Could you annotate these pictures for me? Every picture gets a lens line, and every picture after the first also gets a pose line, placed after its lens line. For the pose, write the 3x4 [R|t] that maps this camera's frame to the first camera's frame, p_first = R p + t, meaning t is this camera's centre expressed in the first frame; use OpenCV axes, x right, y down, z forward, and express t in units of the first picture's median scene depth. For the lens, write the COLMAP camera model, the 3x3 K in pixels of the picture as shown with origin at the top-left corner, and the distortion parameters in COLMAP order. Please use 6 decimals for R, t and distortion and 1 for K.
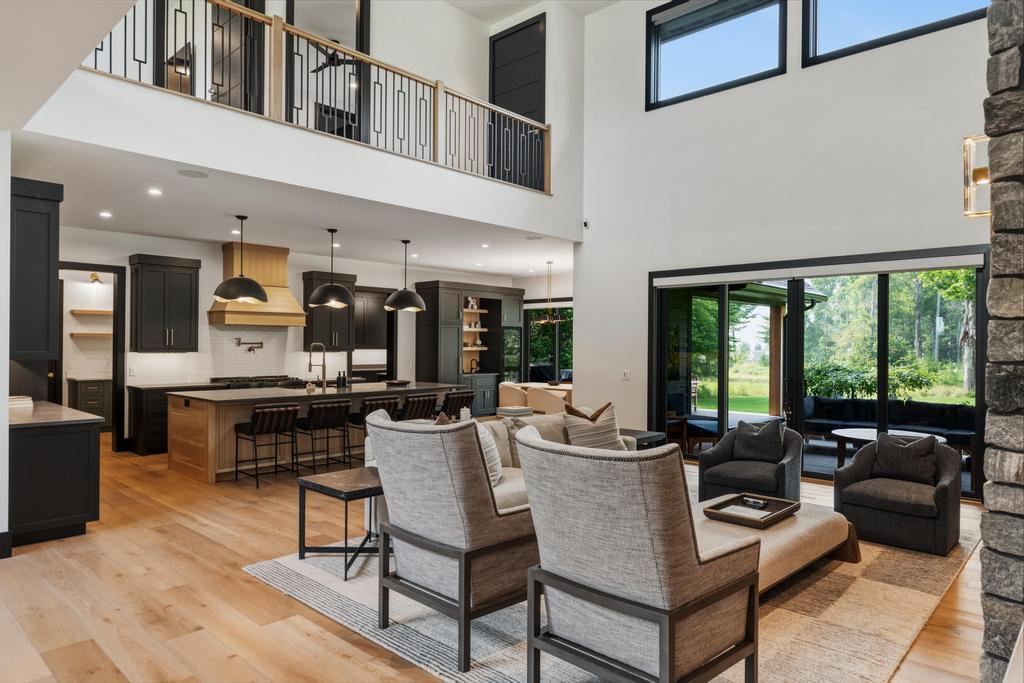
lens RADIAL K [[647.2, 0, 512.0], [0, 647.2, 341.5], [0, 0, 1]] dist [0.000818, 0.000072]
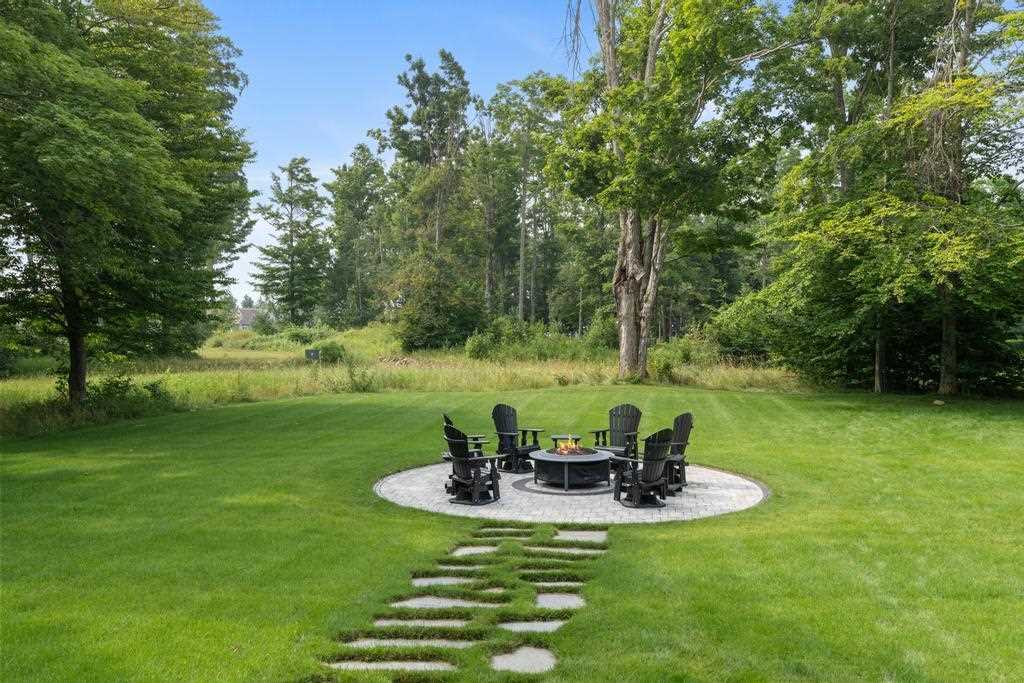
lens RADIAL K [[1009.9, 0, 512.0], [0, 1009.9, 341.5], [0, 0, 1]] dist [0.009902, 0.005785]
pose [[0.812524, -0.027612, 0.582274, 0.056049], [0.000809, 0.998930, 0.046240, 0.004512], [-0.582927, -0.037100, 0.811677, 0.179843]]
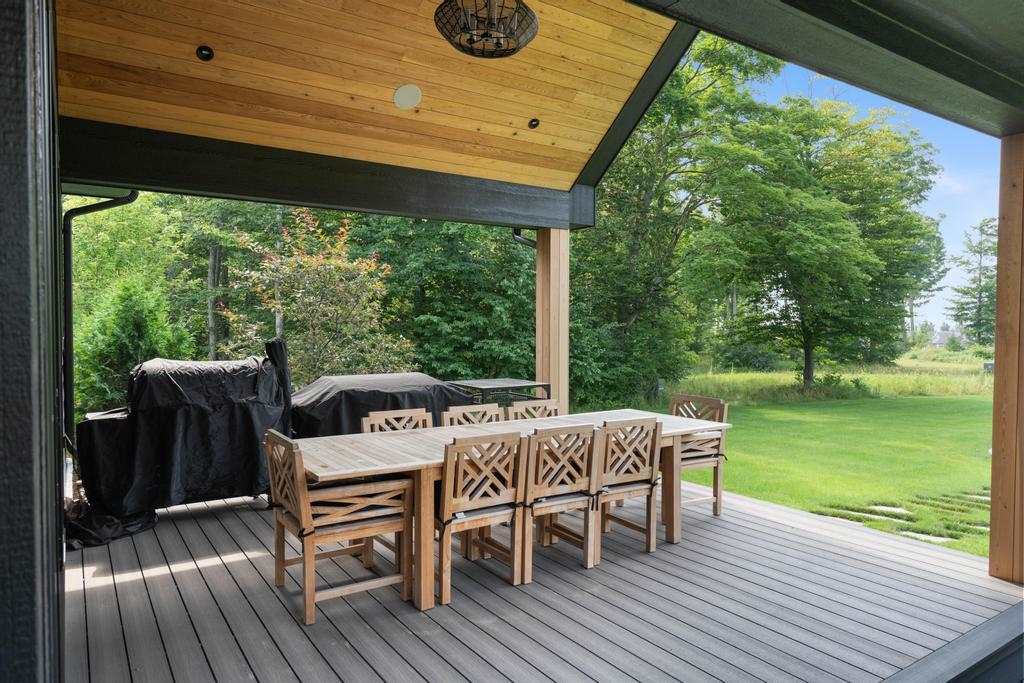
lens RADIAL K [[659.0, 0, 512.0], [0, 659.0, 341.5], [0, 0, 1]] dist [0.006510, 0.000439]
pose [[0.976643, 0.001854, -0.214859, 0.049773], [0.004181, 0.999609, 0.027632, 0.003156], [0.214826, -0.027885, 0.976254, 0.131381]]
